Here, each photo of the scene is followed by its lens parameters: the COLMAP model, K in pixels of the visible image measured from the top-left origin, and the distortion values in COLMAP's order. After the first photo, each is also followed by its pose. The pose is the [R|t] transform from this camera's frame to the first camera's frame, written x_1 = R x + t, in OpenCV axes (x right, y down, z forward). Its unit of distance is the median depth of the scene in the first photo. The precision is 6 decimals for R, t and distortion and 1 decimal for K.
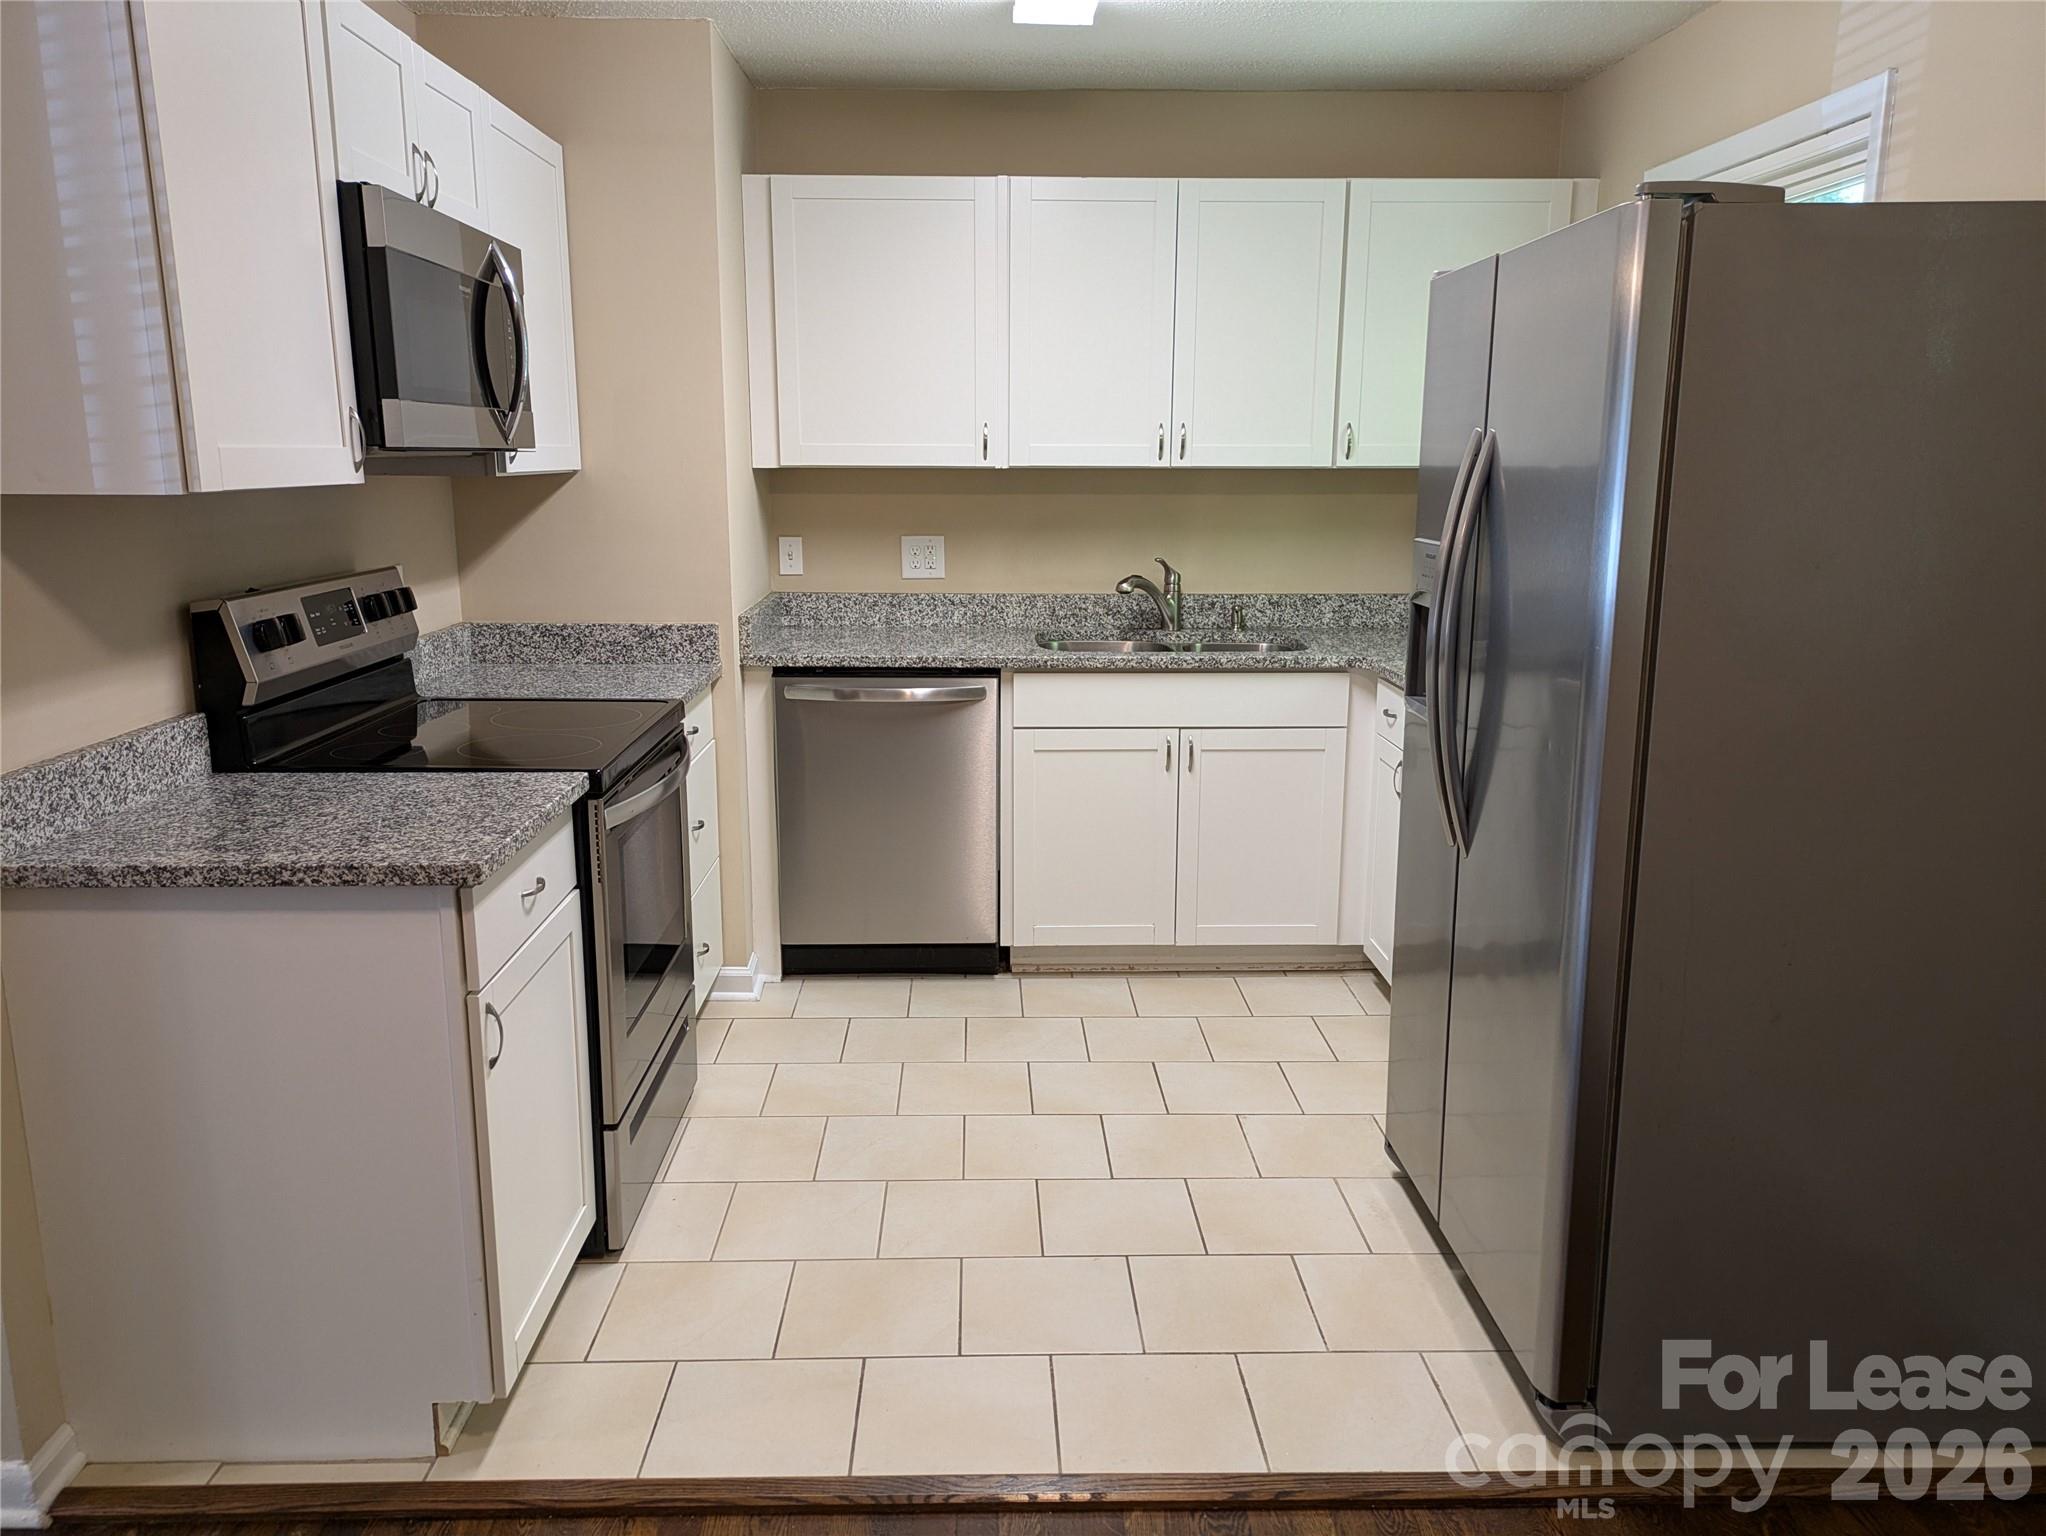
lens RADIAL K [[1500.2, 0, 1018.5], [0, 1500.2, 780.4], [0, 0, 1]] dist [0.045834, -0.041508]
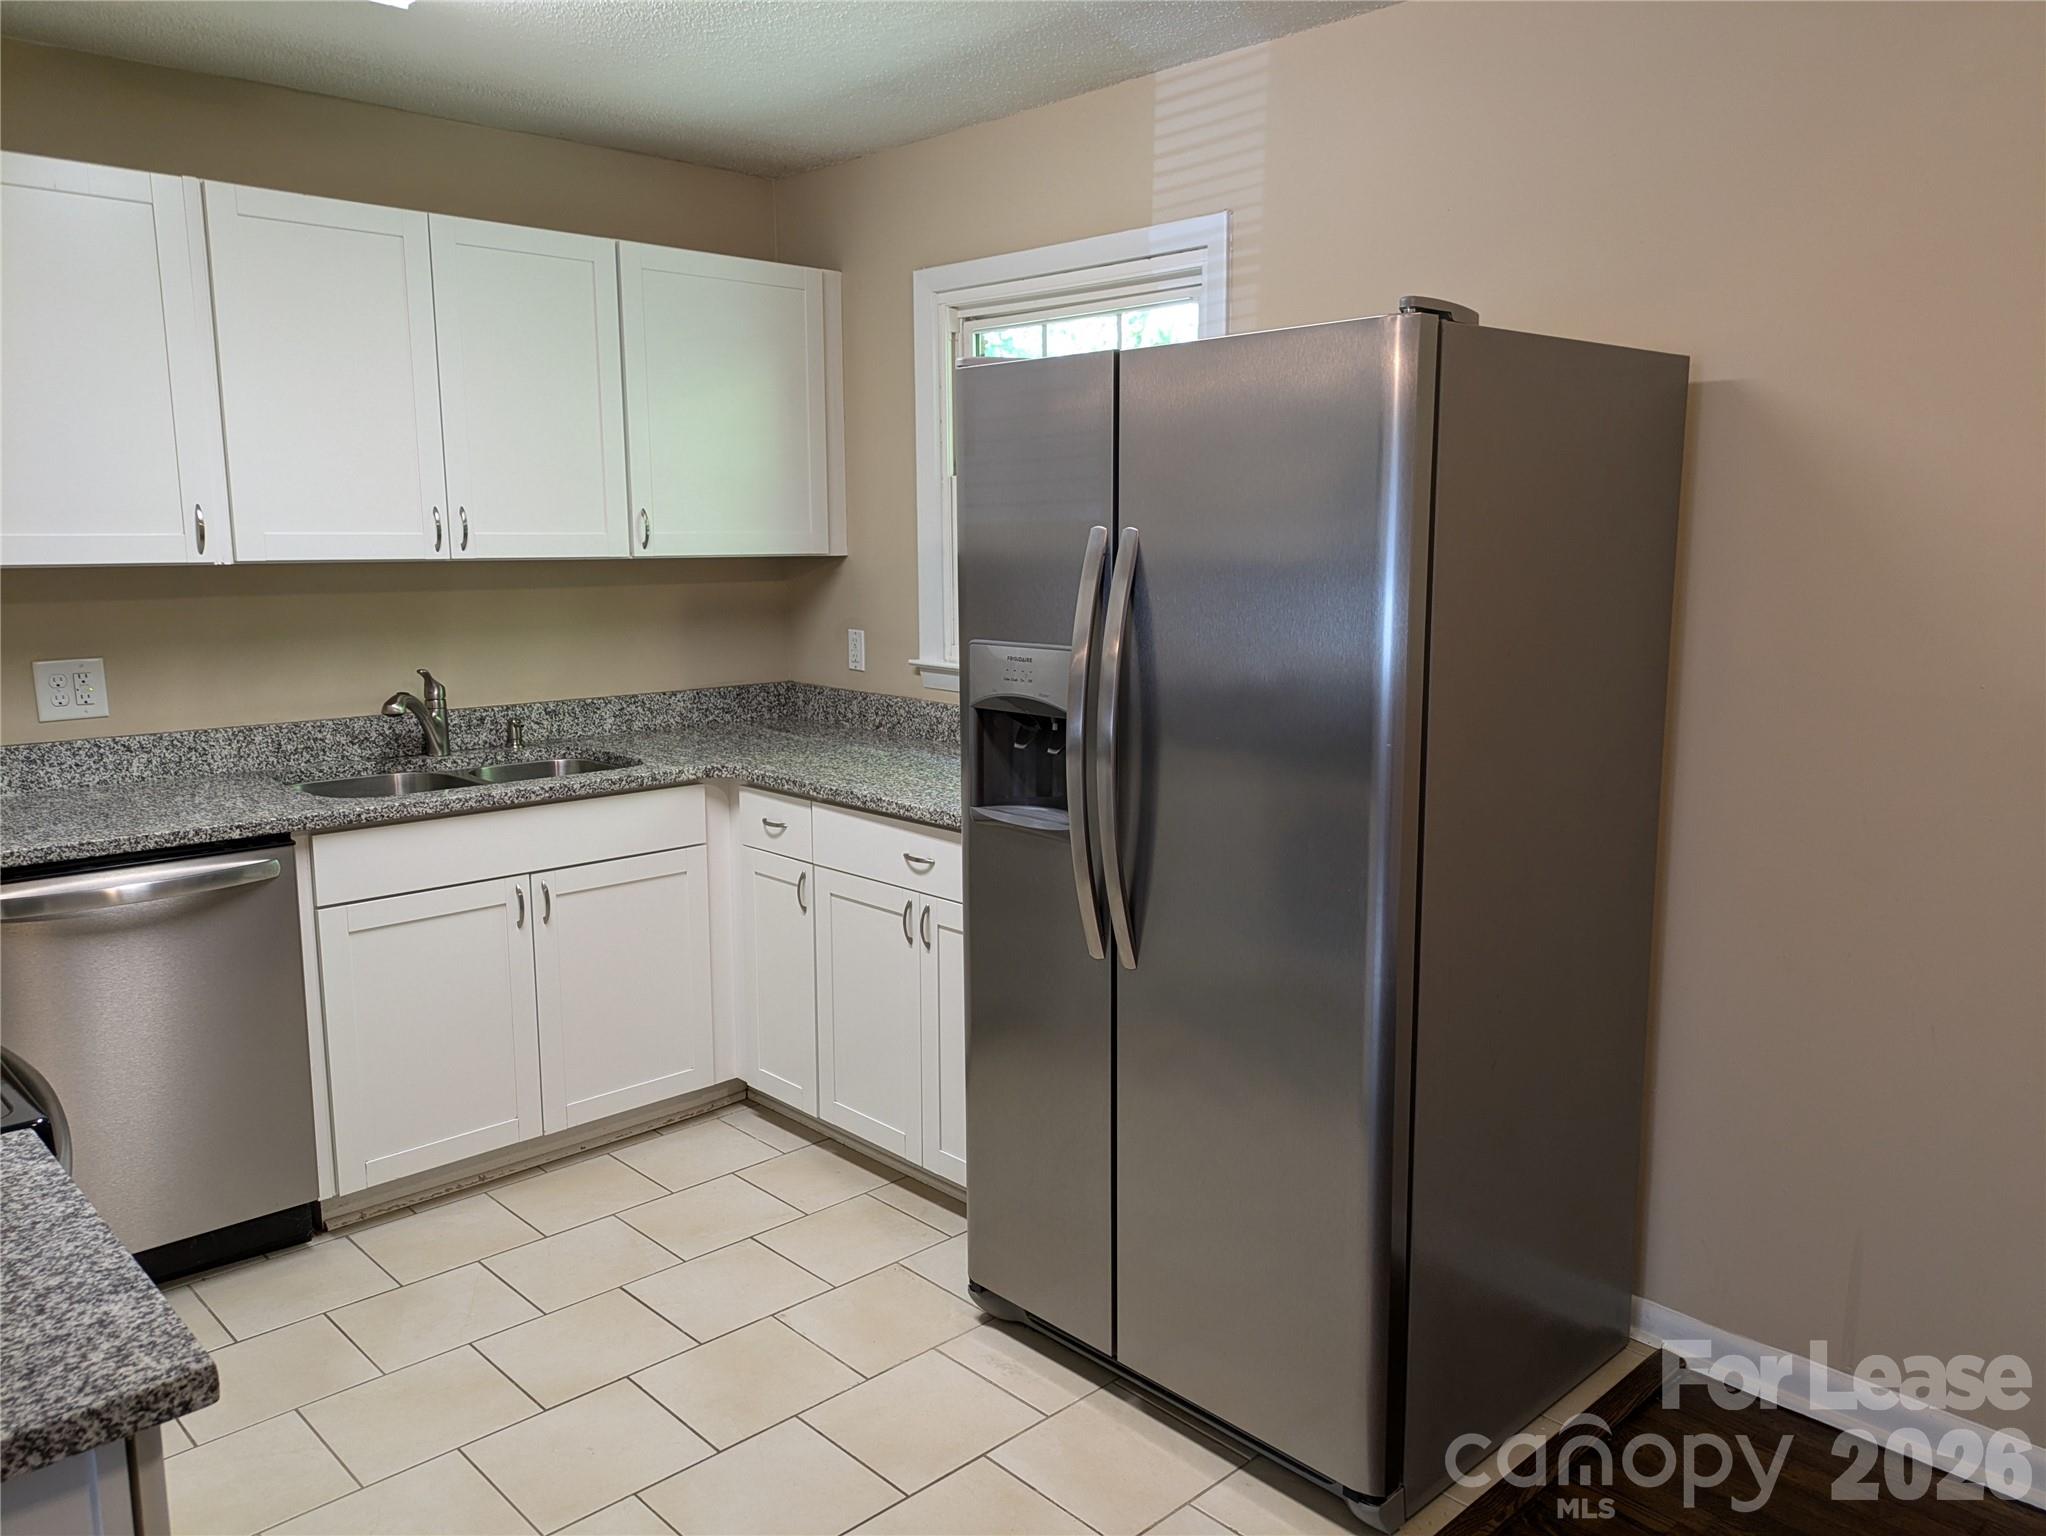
lens RADIAL K [[1500.2, 0, 1012.1], [0, 1500.2, 777.8], [0, 0, 1]] dist [0.045834, -0.041508]
pose [[0.745561, -0.113393, 0.656720, -0.225128], [0.145225, 0.989381, 0.005961, -0.051555], [-0.650422, 0.090928, 0.754111, 0.193325]]
